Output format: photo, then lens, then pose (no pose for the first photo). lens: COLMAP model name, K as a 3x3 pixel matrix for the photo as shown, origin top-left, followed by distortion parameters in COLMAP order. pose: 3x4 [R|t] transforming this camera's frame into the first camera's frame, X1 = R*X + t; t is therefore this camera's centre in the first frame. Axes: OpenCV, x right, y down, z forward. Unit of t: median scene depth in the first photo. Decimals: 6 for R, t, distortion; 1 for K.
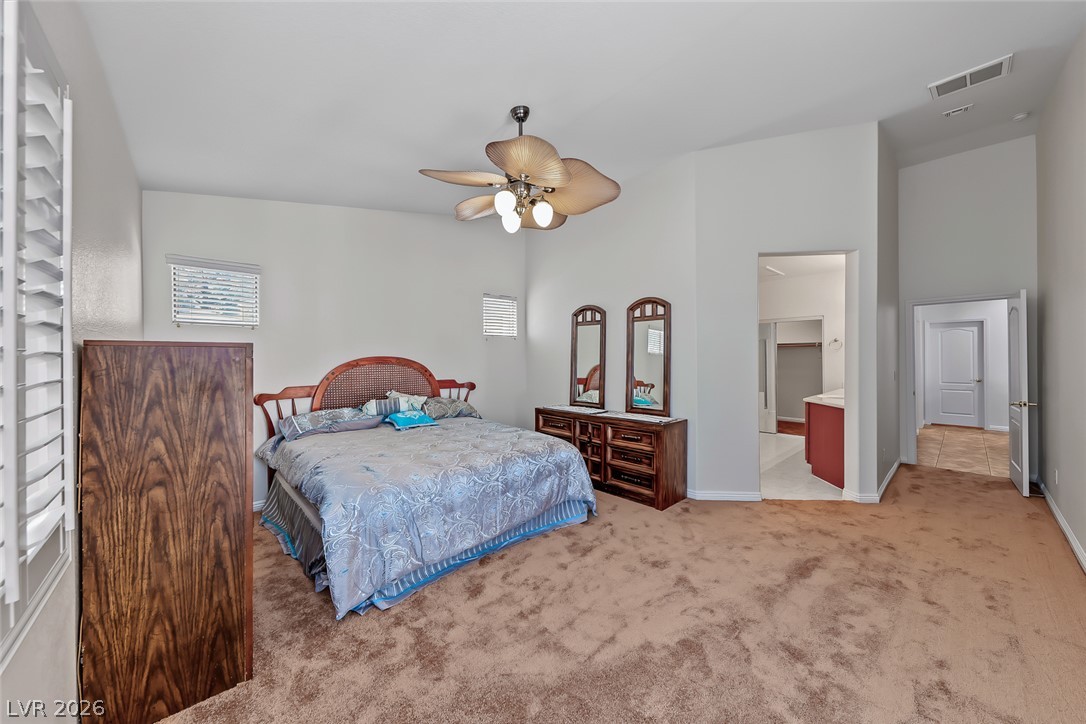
lens RADIAL K [[377.3, 0, 544.2], [0, 377.3, 360.8], [0, 0, 1]] dist [0.005001, -0.000506]
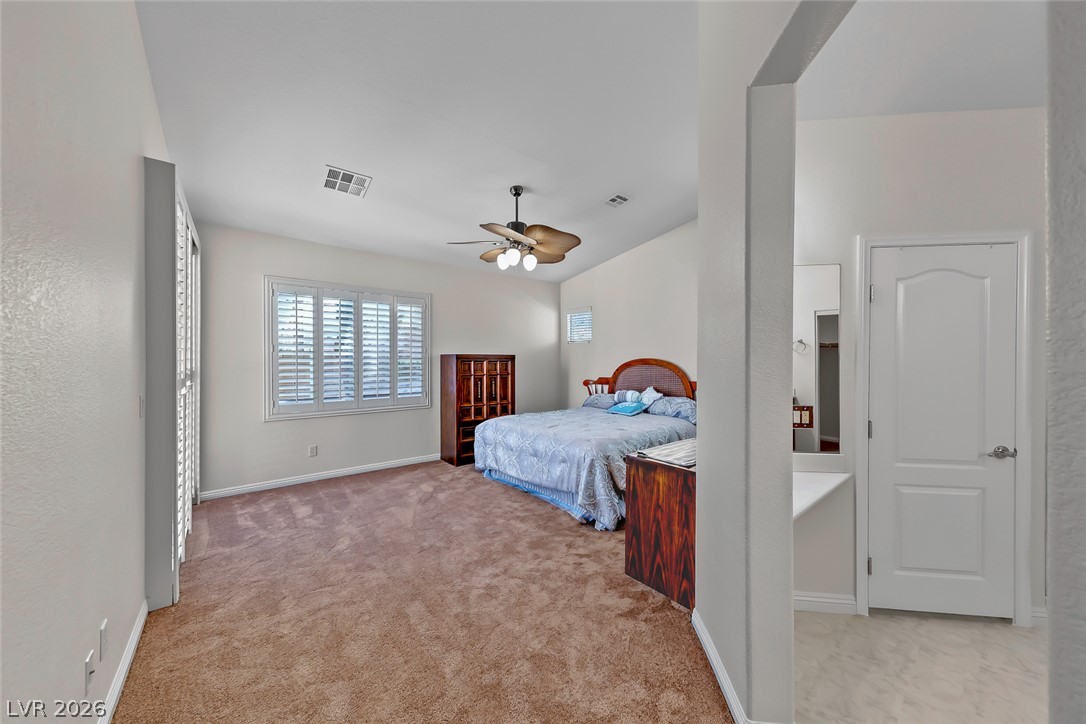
lens RADIAL K [[377.3, 0, 545.3], [0, 377.3, 362.4], [0, 0, 1]] dist [0.005001, -0.000506]
pose [[-0.048726, 0.010706, -0.998755, 1.005916], [0.000990, 0.999943, 0.010670, -0.014440], [0.998812, -0.000469, -0.048733, 0.856118]]
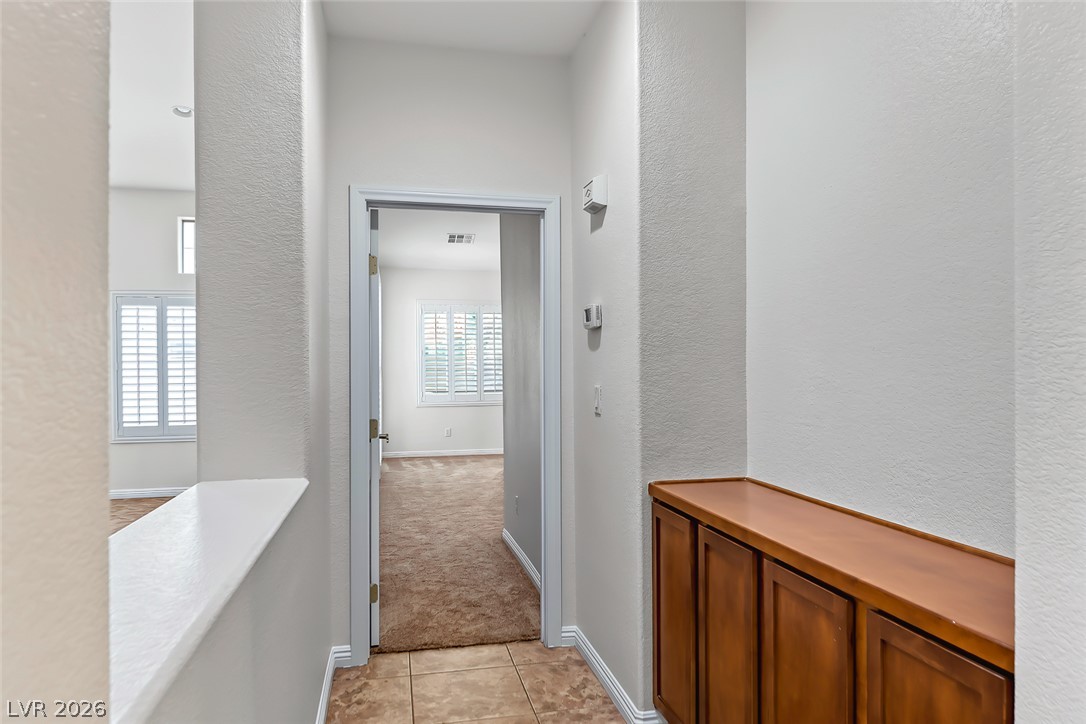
lens RADIAL K [[714.7, 0, 543.2], [0, 714.7, 361.0], [0, 0, 1]] dist [-0.001592, -0.009243]
pose [[-0.504000, 0.010716, -0.863637, 3.247797], [0.011329, 0.999919, 0.005795, -0.032646], [0.863630, -0.006863, -0.504080, 2.815469]]
